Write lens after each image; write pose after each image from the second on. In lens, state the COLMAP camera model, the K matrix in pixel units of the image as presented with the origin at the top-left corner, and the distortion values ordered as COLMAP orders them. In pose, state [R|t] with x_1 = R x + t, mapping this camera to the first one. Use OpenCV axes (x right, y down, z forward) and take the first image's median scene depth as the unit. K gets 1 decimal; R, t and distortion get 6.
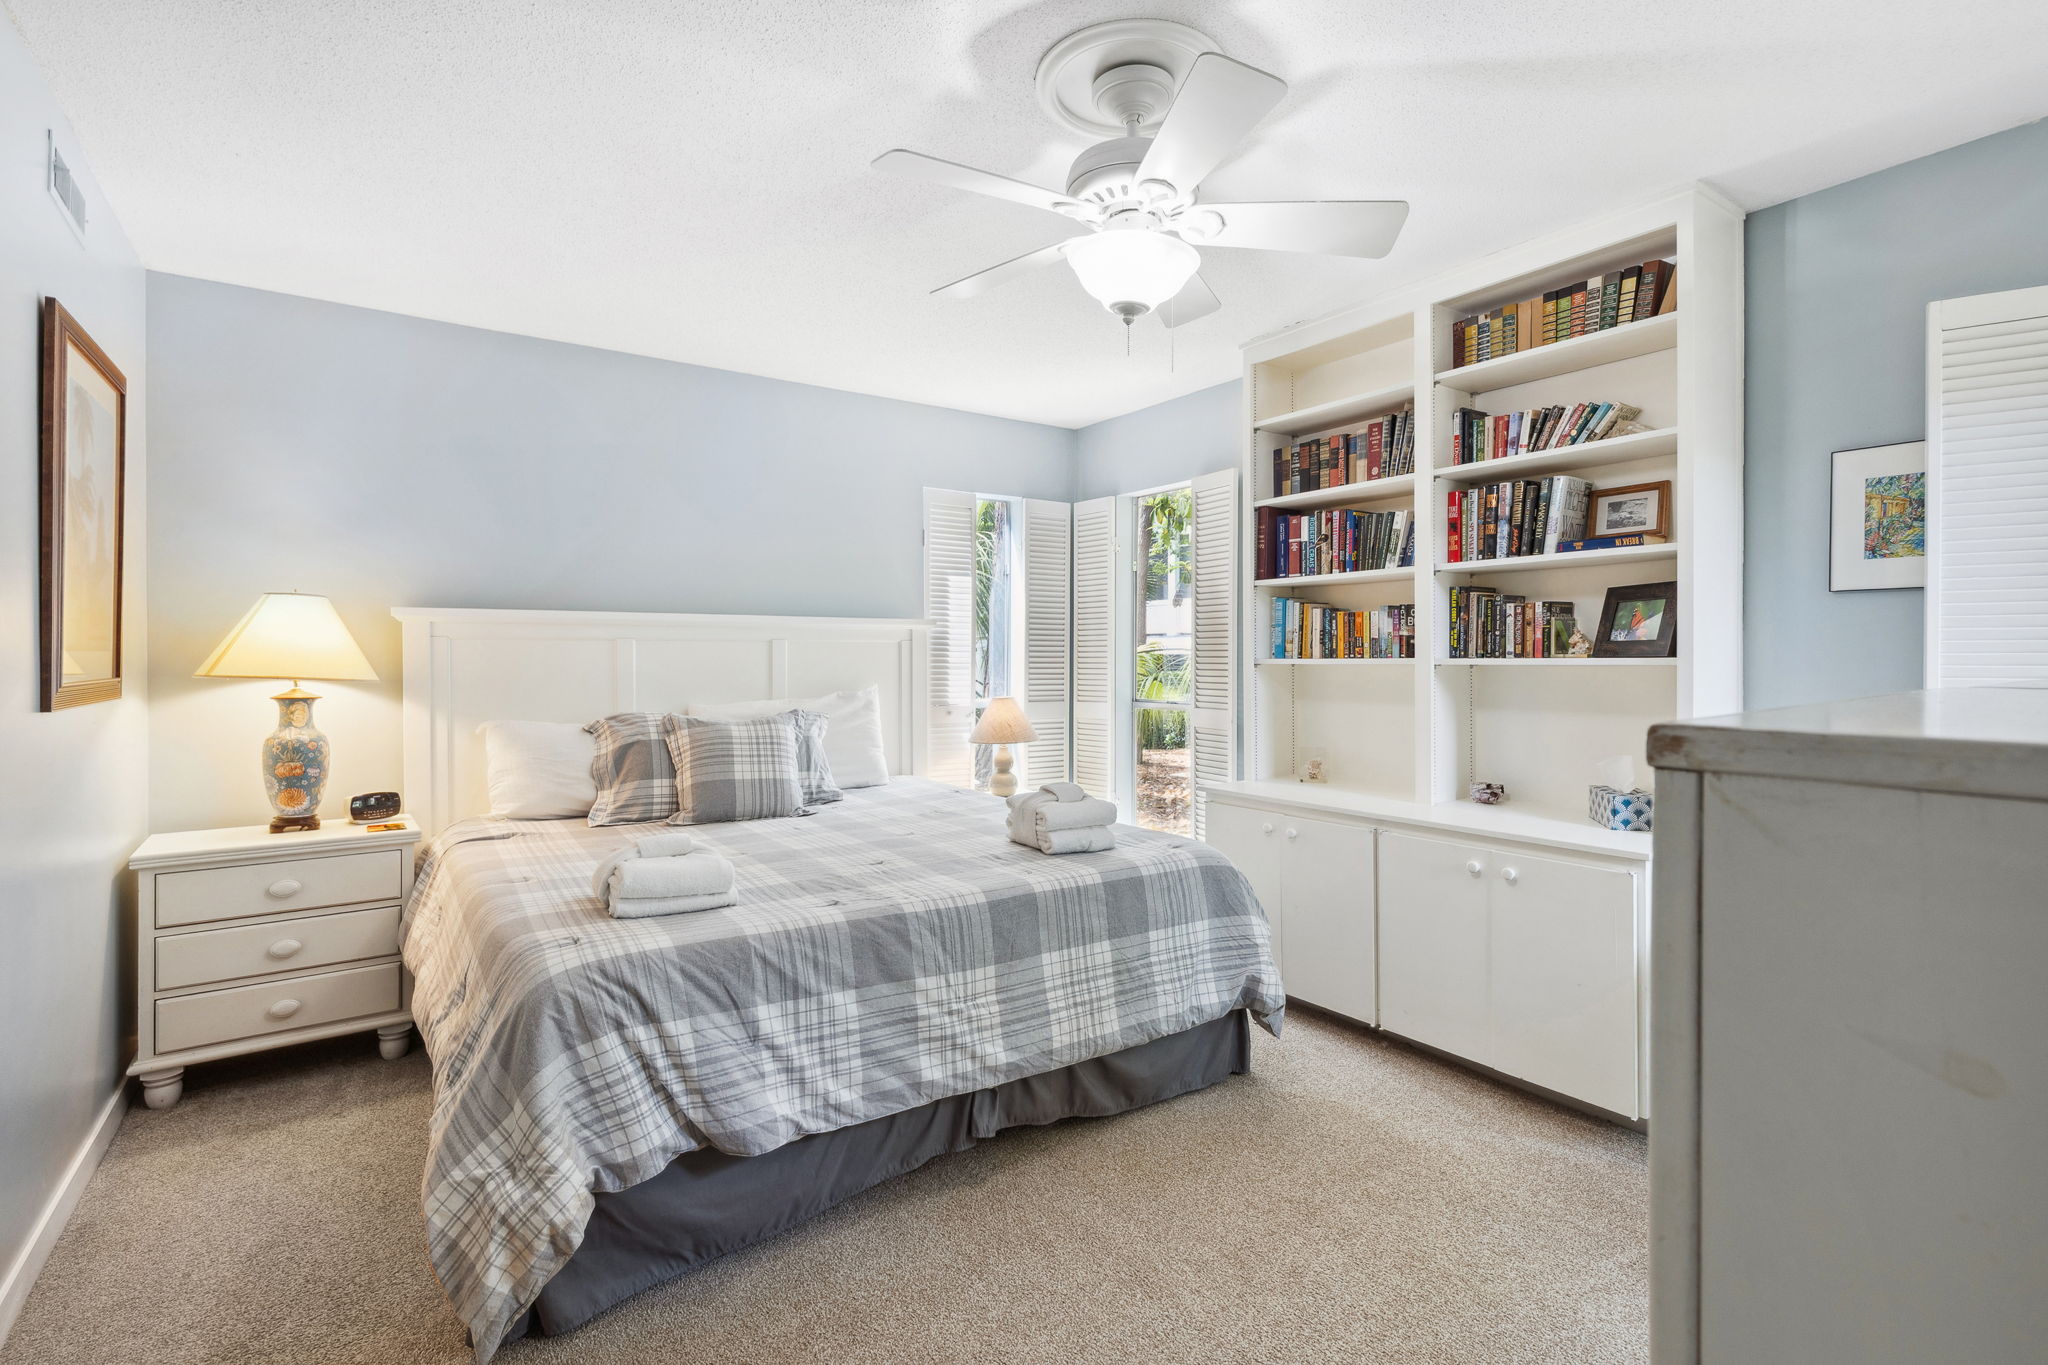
lens RADIAL K [[913.8, 0, 1023.7], [0, 913.8, 671.2], [0, 0, 1]] dist [-0.019874, -0.000164]
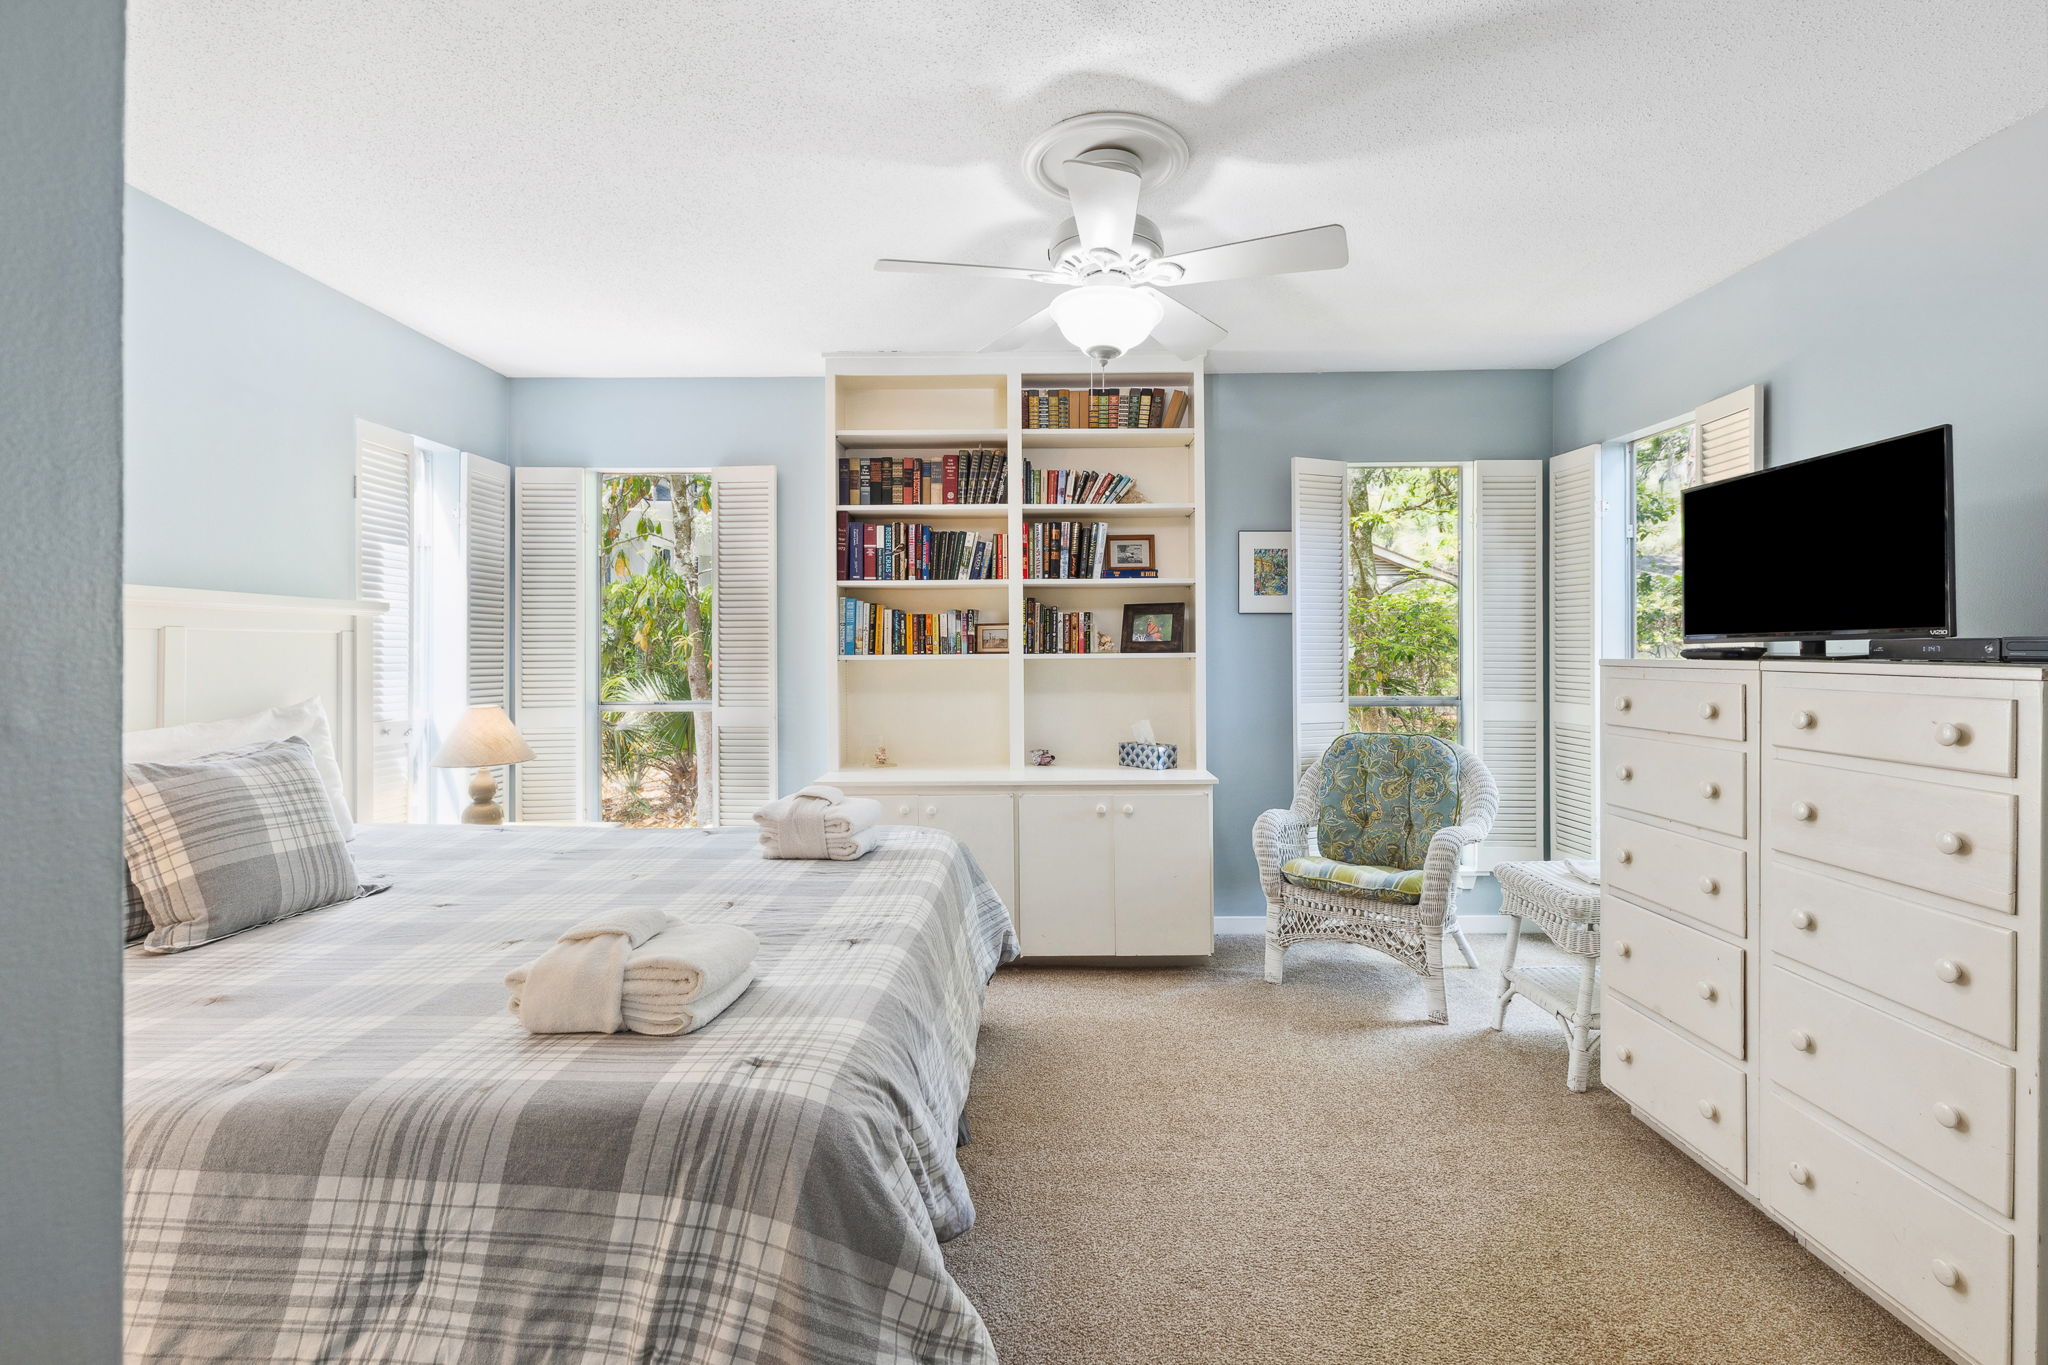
lens RADIAL K [[908.1, 0, 1024.3], [0, 908.1, 652.8], [0, 0, 1]] dist [-0.000865, -0.000036]
pose [[0.590136, -0.000894, 0.807303, -0.516187], [0.015365, 0.999831, -0.010124, -0.002753], [-0.807157, 0.018378, 0.590050, 0.234721]]
